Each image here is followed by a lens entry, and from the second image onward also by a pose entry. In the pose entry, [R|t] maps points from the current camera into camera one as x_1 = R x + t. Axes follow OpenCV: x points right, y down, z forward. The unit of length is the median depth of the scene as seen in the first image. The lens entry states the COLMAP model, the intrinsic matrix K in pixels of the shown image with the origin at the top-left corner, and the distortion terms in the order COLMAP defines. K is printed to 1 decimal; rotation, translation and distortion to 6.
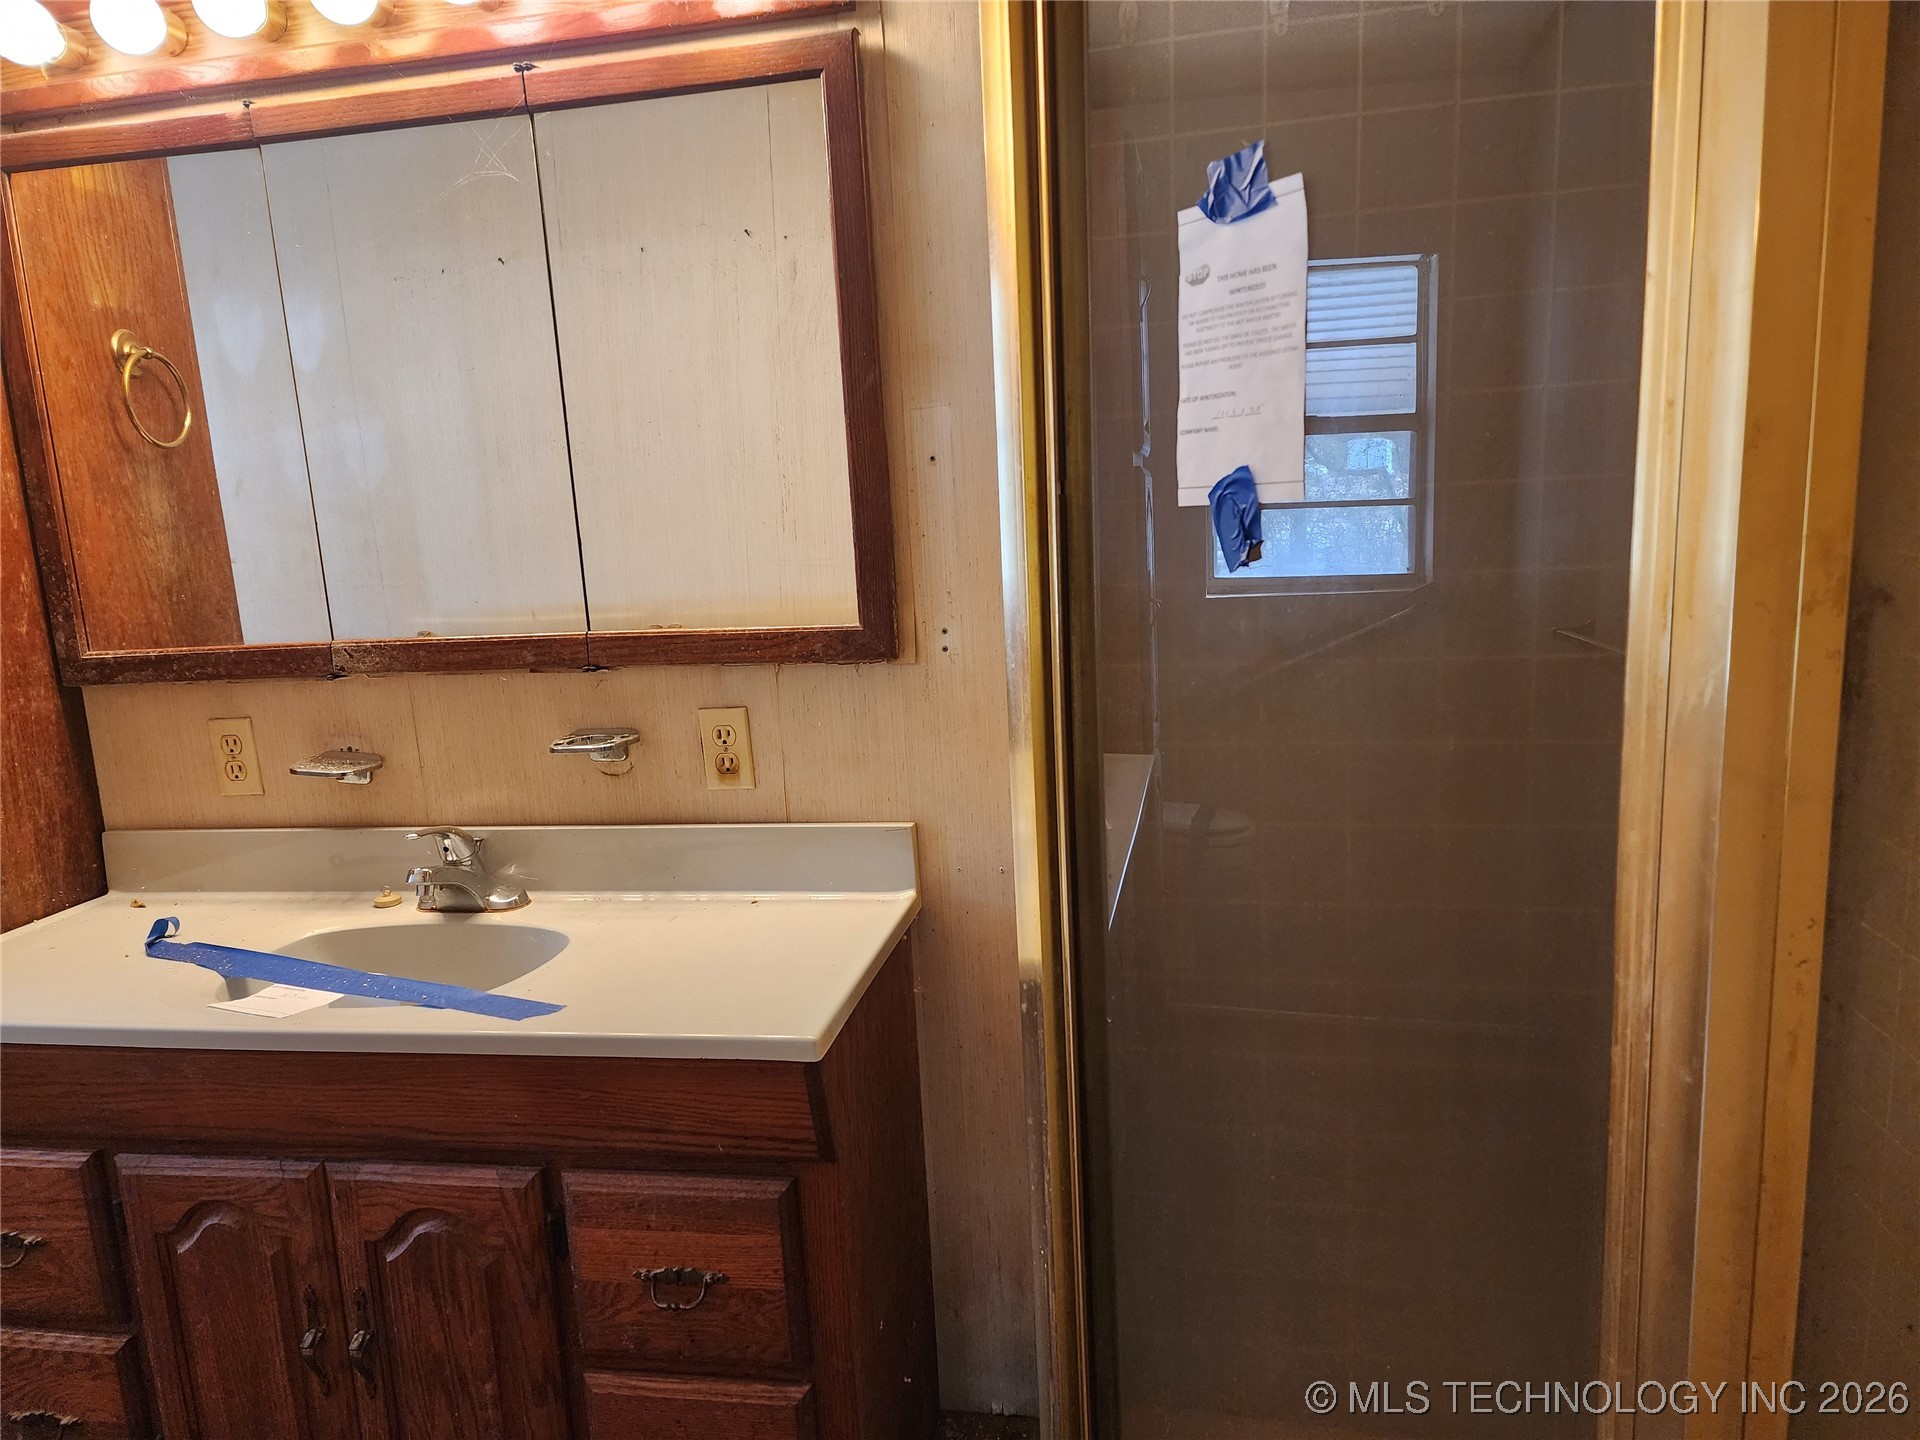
lens RADIAL K [[1293.6, 0, 950.1], [0, 1293.6, 721.8], [0, 0, 1]] dist [0.079333, -0.070174]
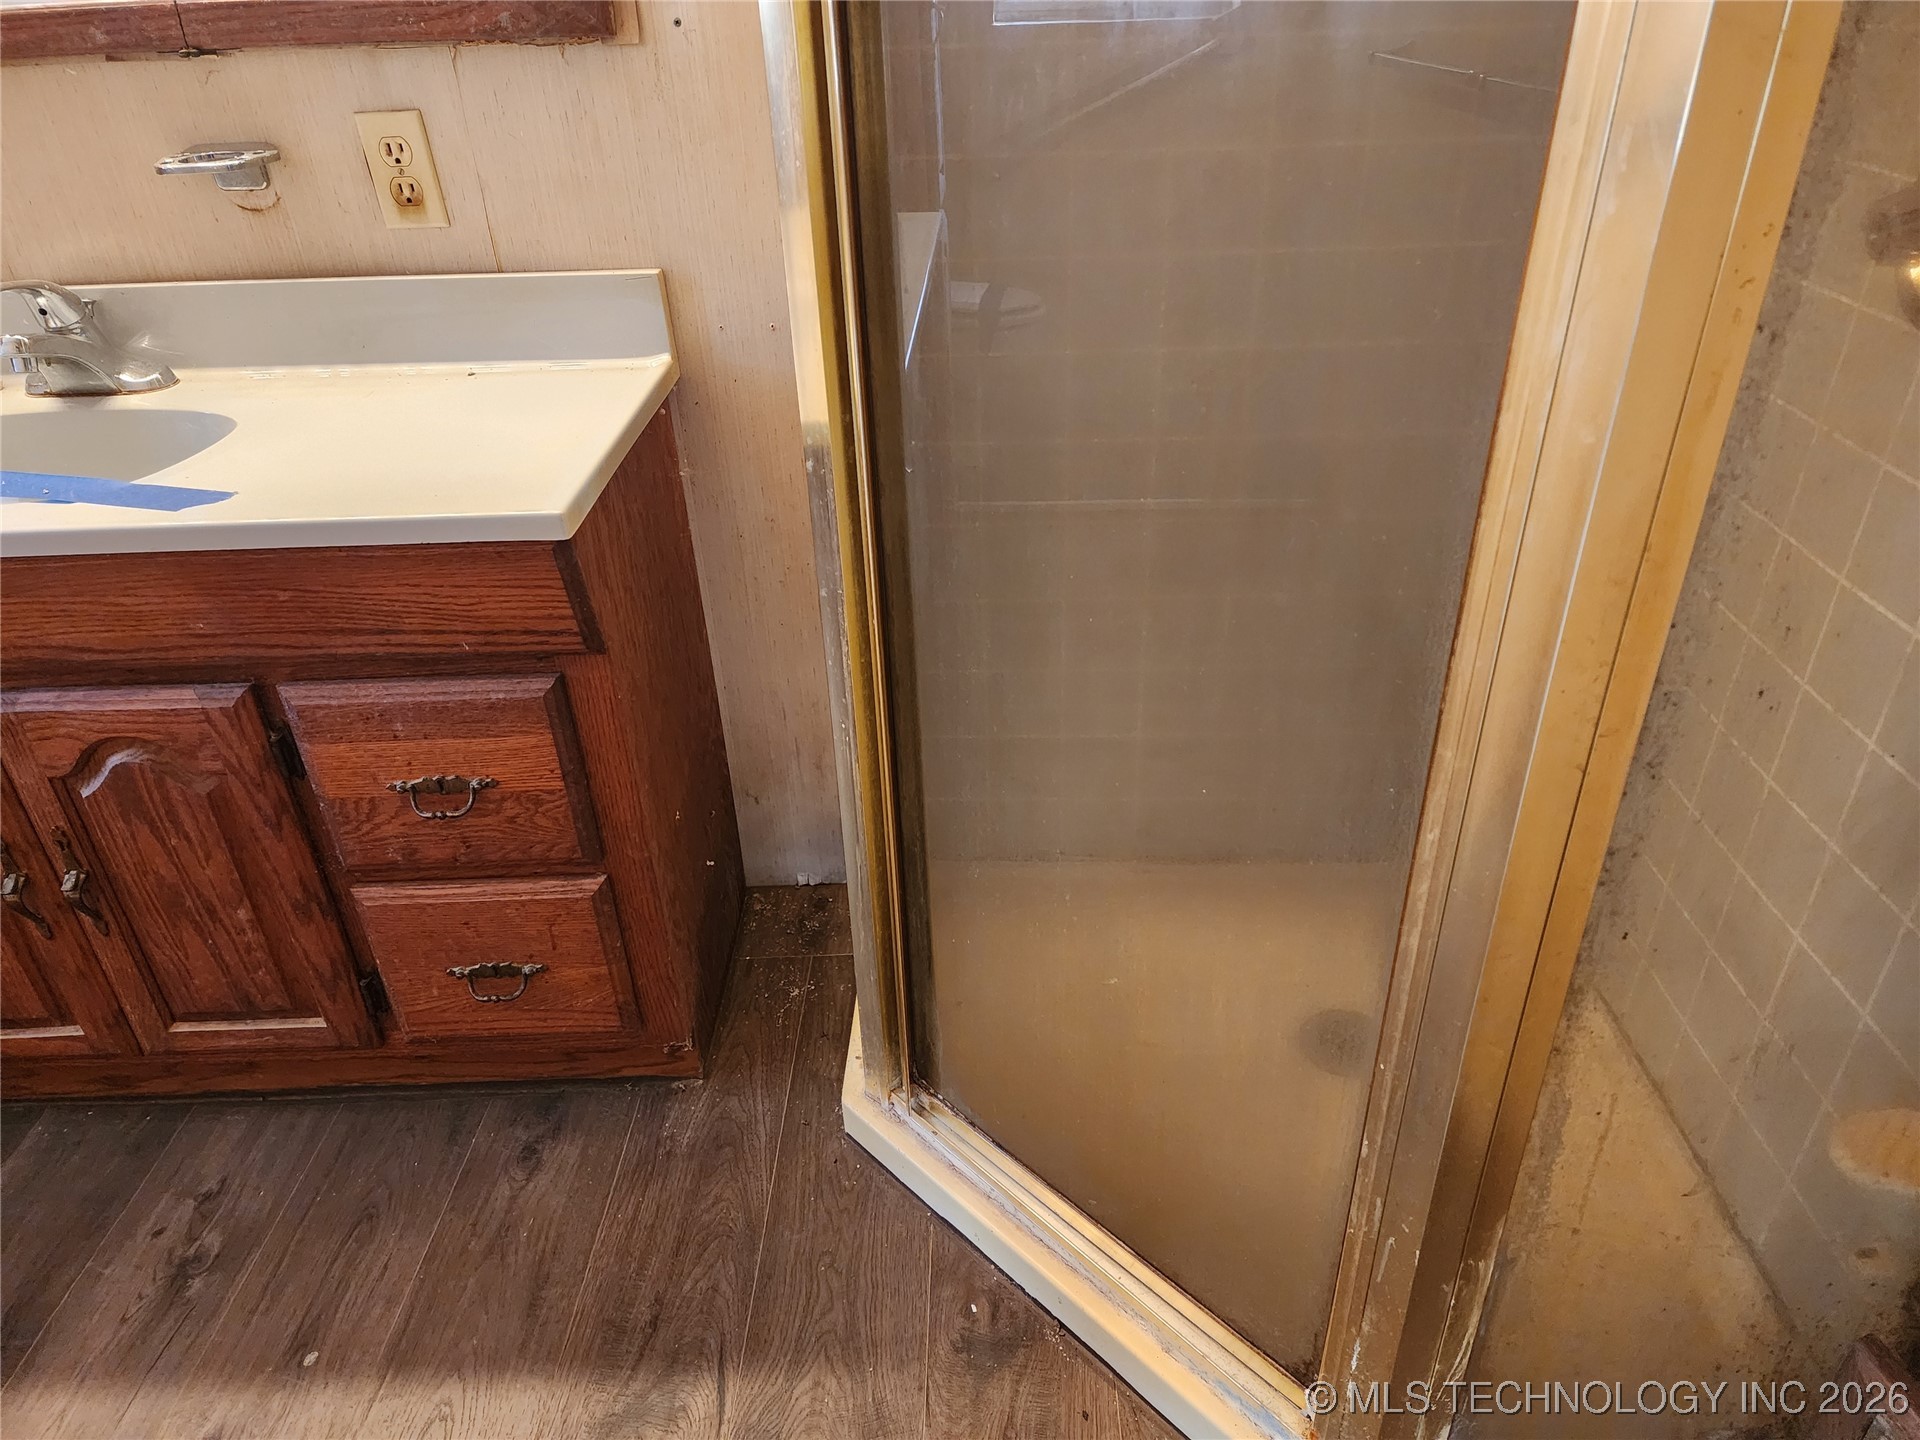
lens RADIAL K [[1293.6, 0, 971.1], [0, 1293.6, 728.8], [0, 0, 1]] dist [0.079333, -0.070174]
pose [[0.982339, -0.077855, 0.170141, 0.001748], [0.012676, 0.934923, 0.354624, 0.061522], [-0.186678, -0.346205, 0.919399, 0.099415]]
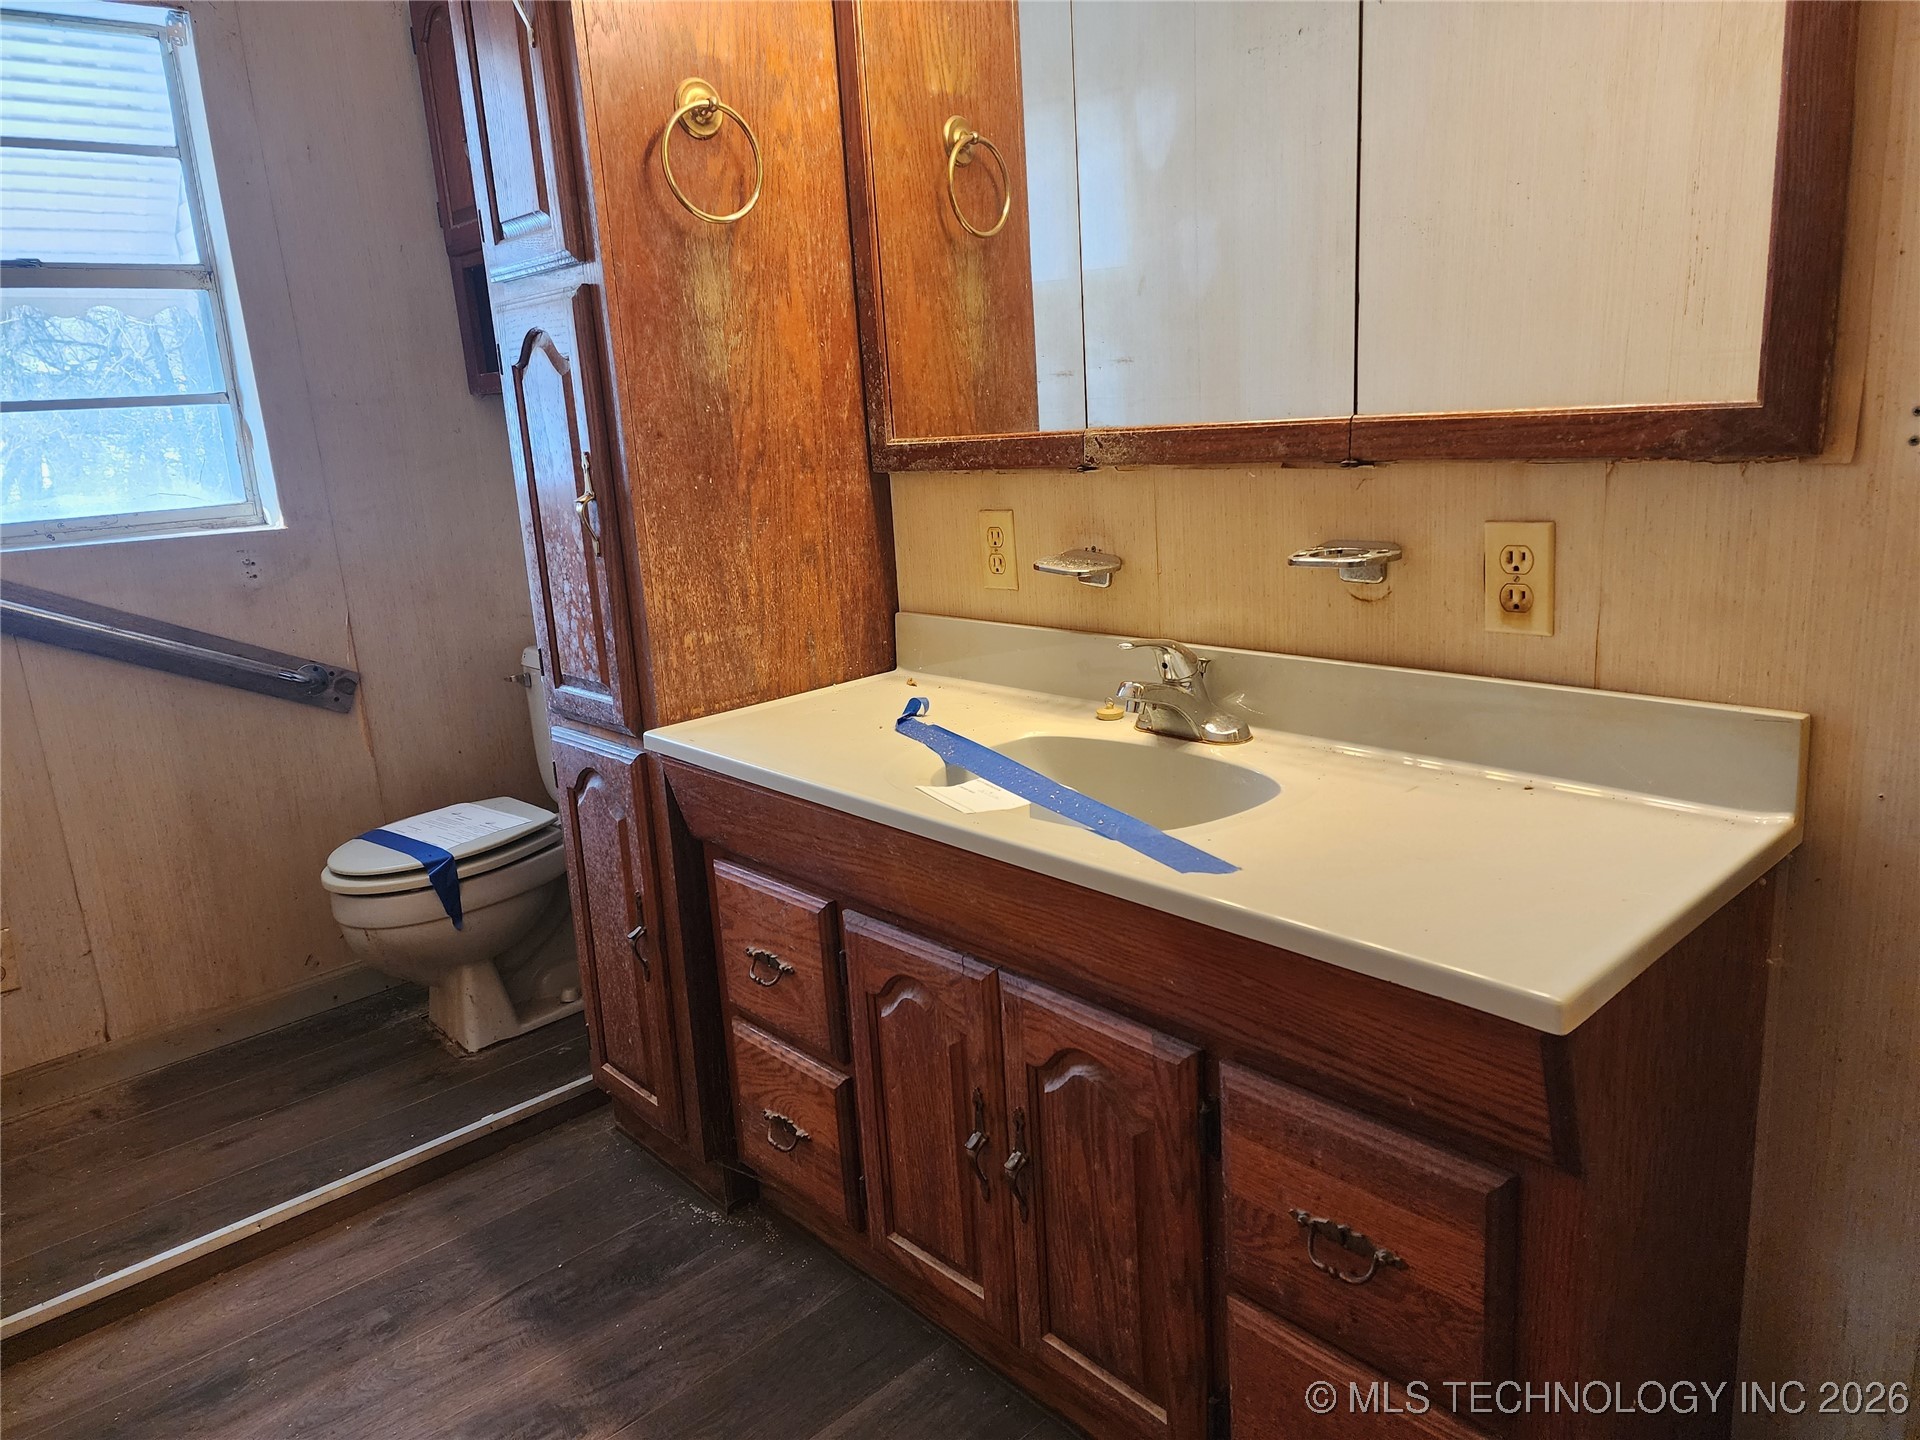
lens RADIAL K [[1293.6, 0, 930.7], [0, 1293.6, 700.7], [0, 0, 1]] dist [0.079333, -0.070174]
pose [[0.795446, 0.139981, -0.589637, 0.012179], [-0.080913, 0.988778, 0.125583, 0.024879], [0.600599, -0.052186, 0.797845, 0.212493]]
